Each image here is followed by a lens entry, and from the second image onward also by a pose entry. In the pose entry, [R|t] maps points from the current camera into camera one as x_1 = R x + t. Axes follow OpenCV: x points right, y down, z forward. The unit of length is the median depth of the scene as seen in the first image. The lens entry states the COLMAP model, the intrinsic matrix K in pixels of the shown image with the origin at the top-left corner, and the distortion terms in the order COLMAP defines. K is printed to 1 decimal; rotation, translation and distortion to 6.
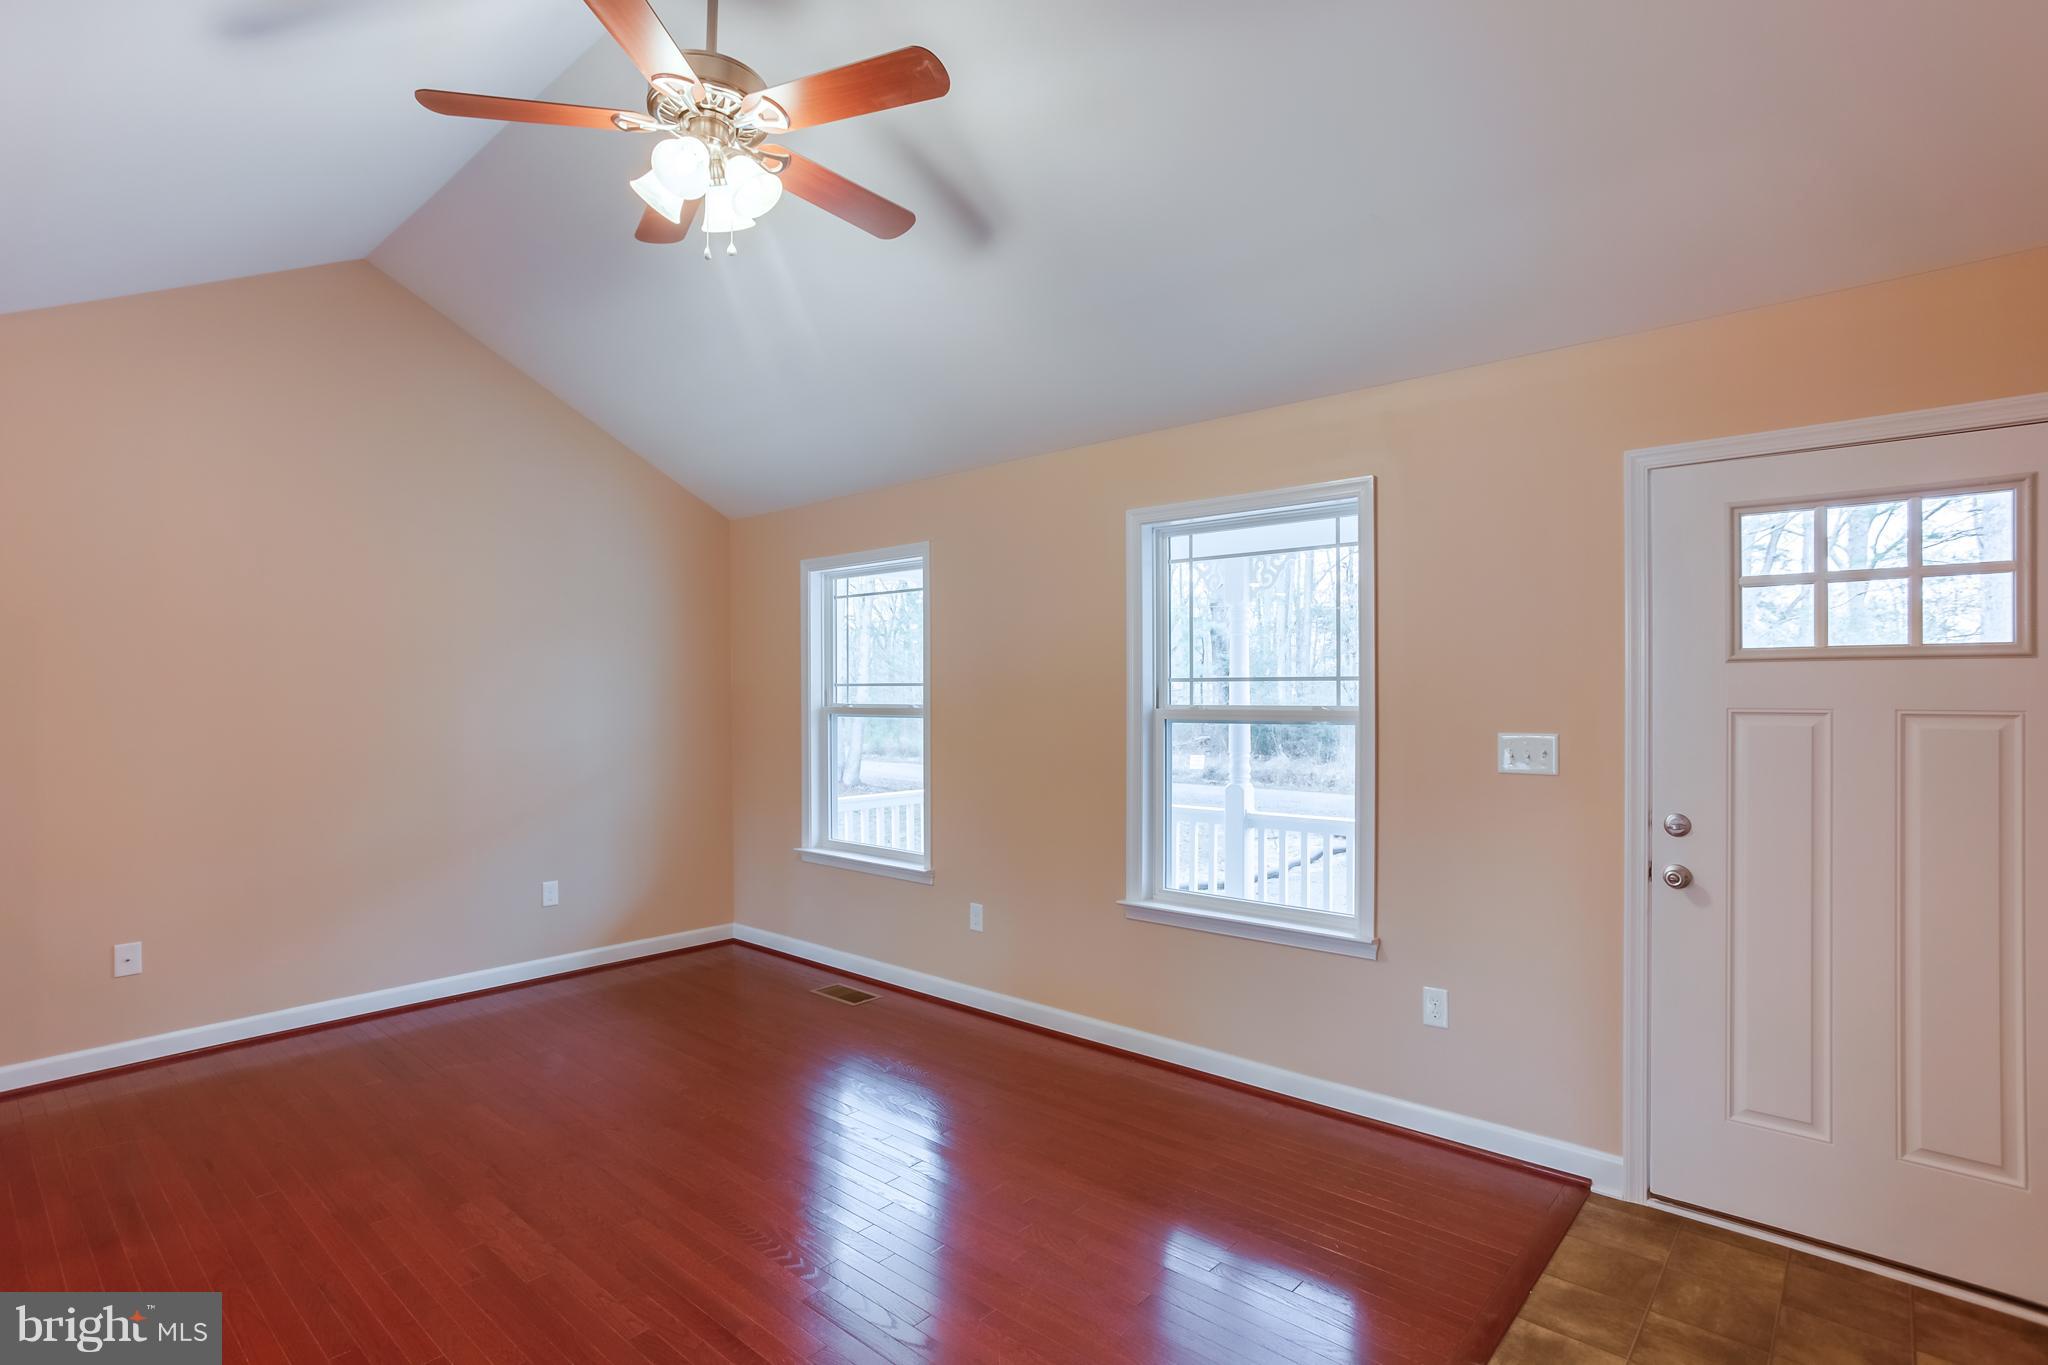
lens RADIAL K [[990.1, 0, 1024.0], [0, 990.1, 682.5], [0, 0, 1]] dist [-0.103061, 0.072180]
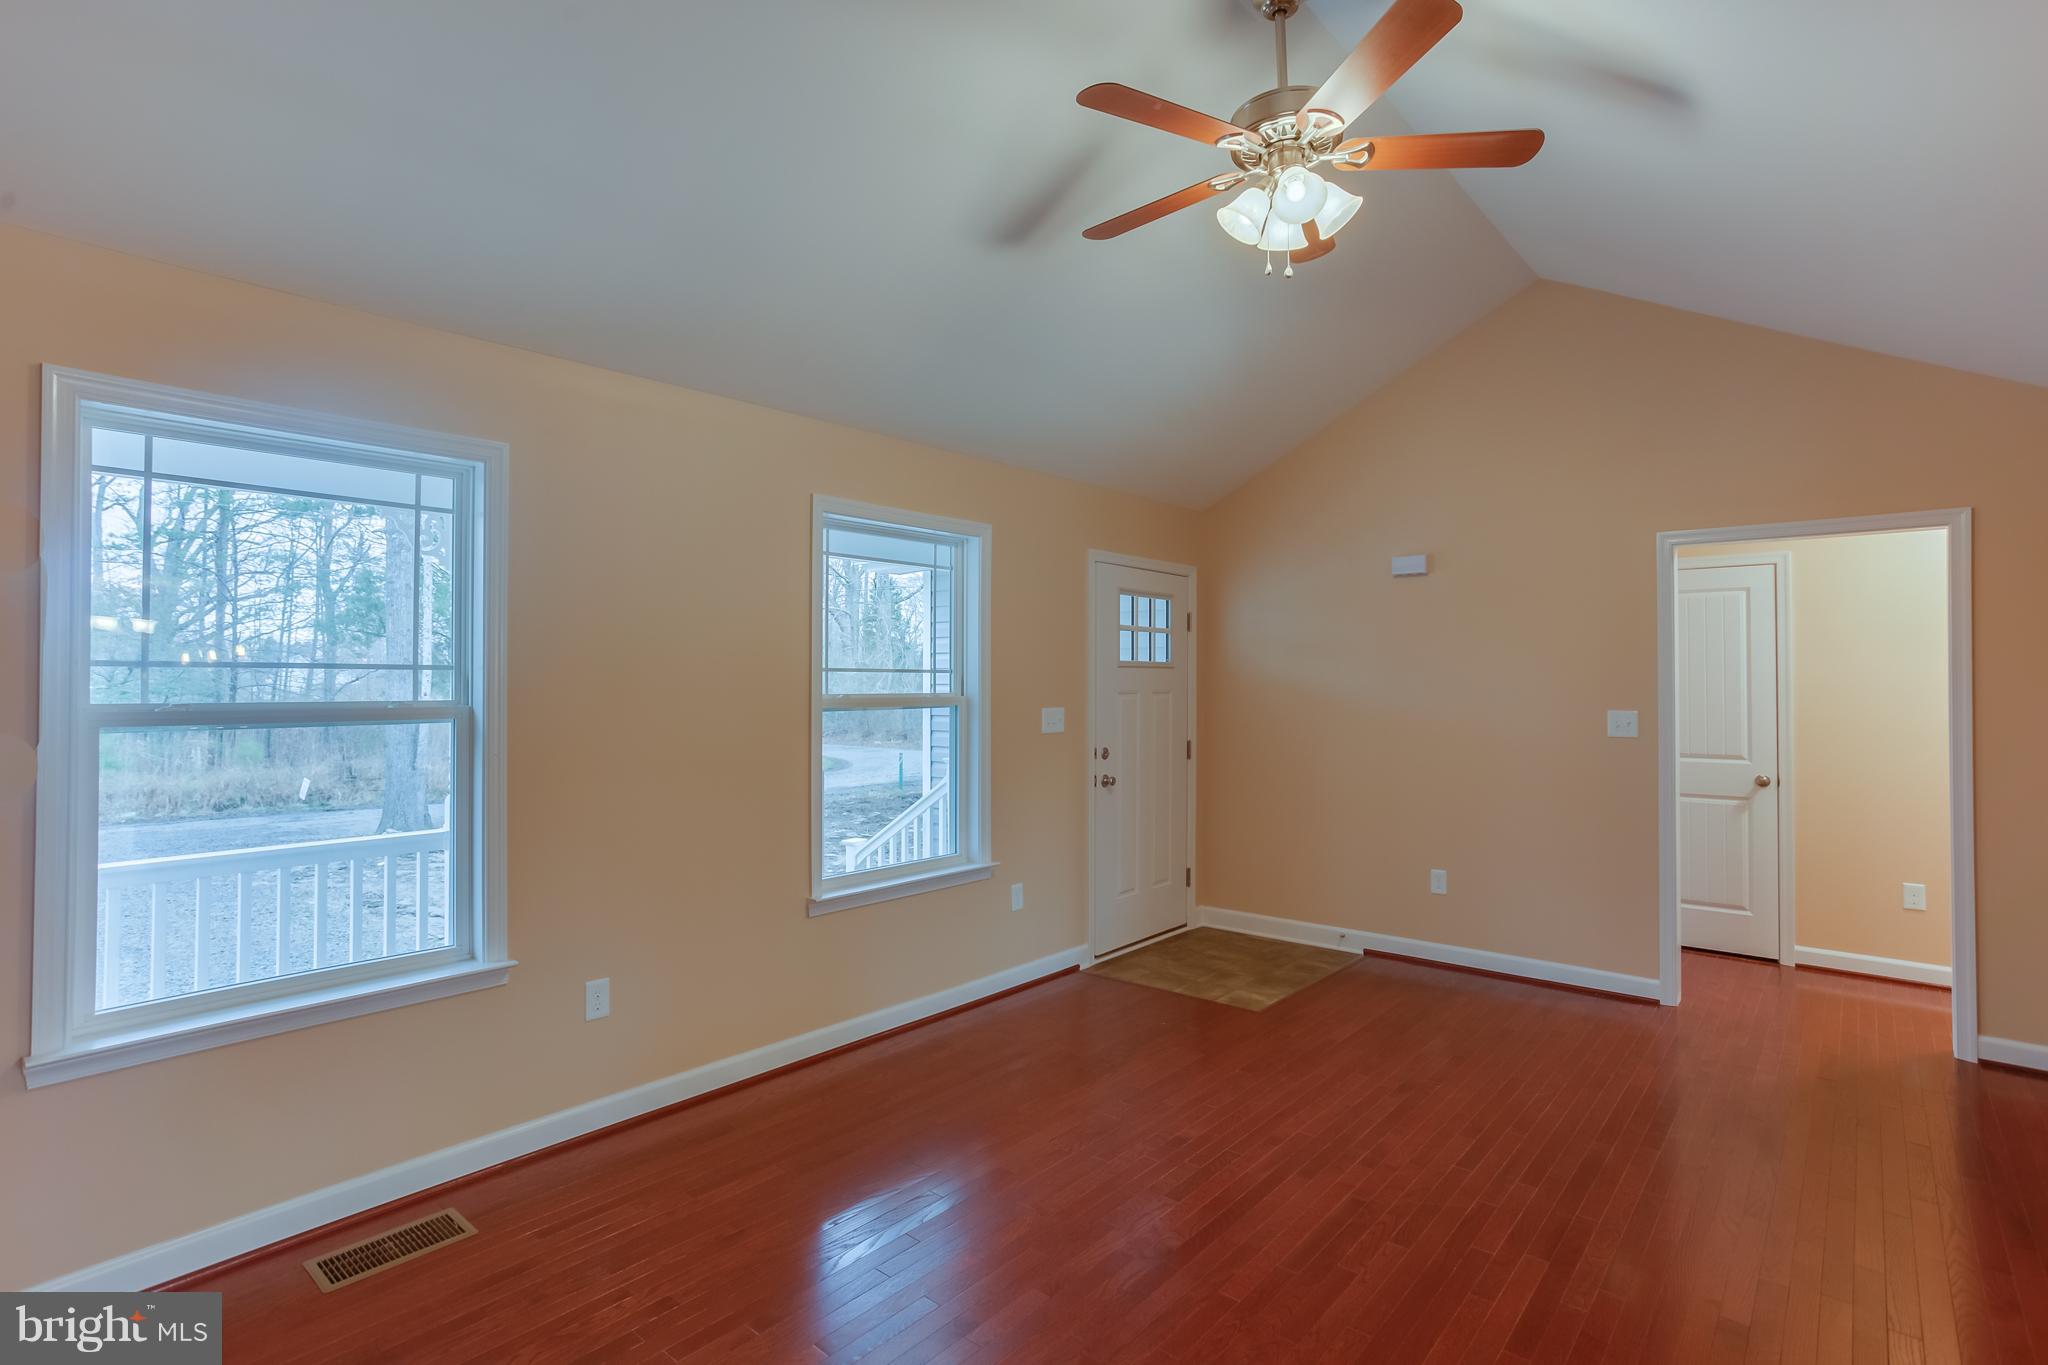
lens RADIAL K [[1023.9, 0, 1024.0], [0, 1023.9, 682.5], [0, 0, 1]] dist [0.016719, 0.000136]
pose [[-0.007173, 0.004494, 0.999964, -0.980618], [-0.007583, 0.999961, -0.004548, 0.014687], [-0.999946, -0.007616, -0.007138, 0.867135]]
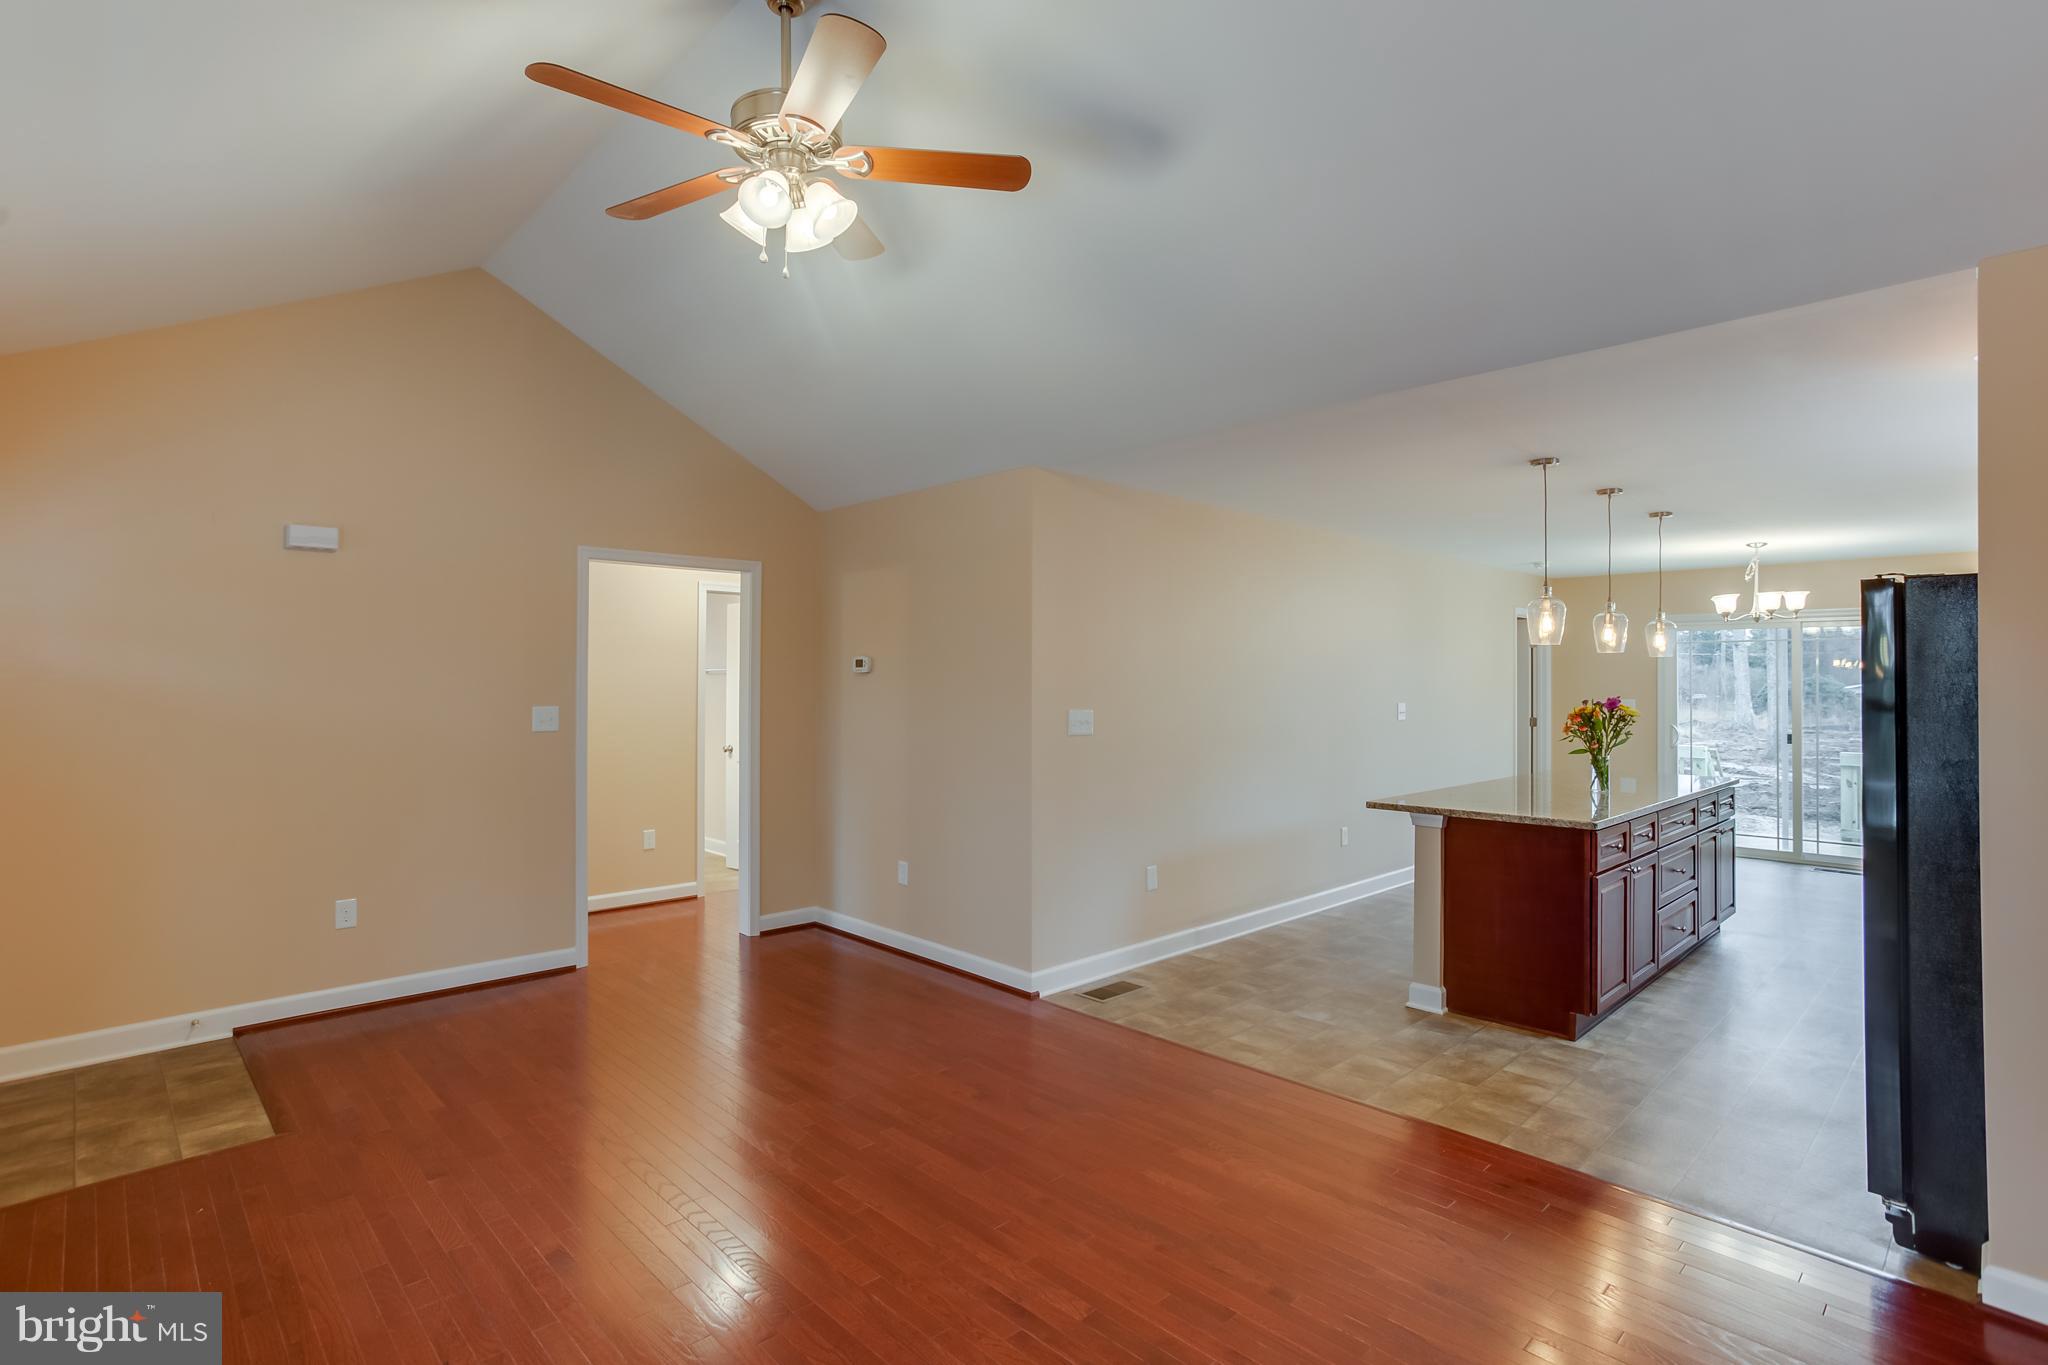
lens RADIAL K [[999.7, 0, 1024.0], [0, 999.7, 682.5], [0, 0, 1]] dist [-0.001378, 0.000471]
pose [[-0.995946, 0.004236, 0.089850, -0.461041], [0.003266, 0.999935, -0.010938, 0.022479], [-0.089890, -0.010600, -0.995895, 1.387564]]
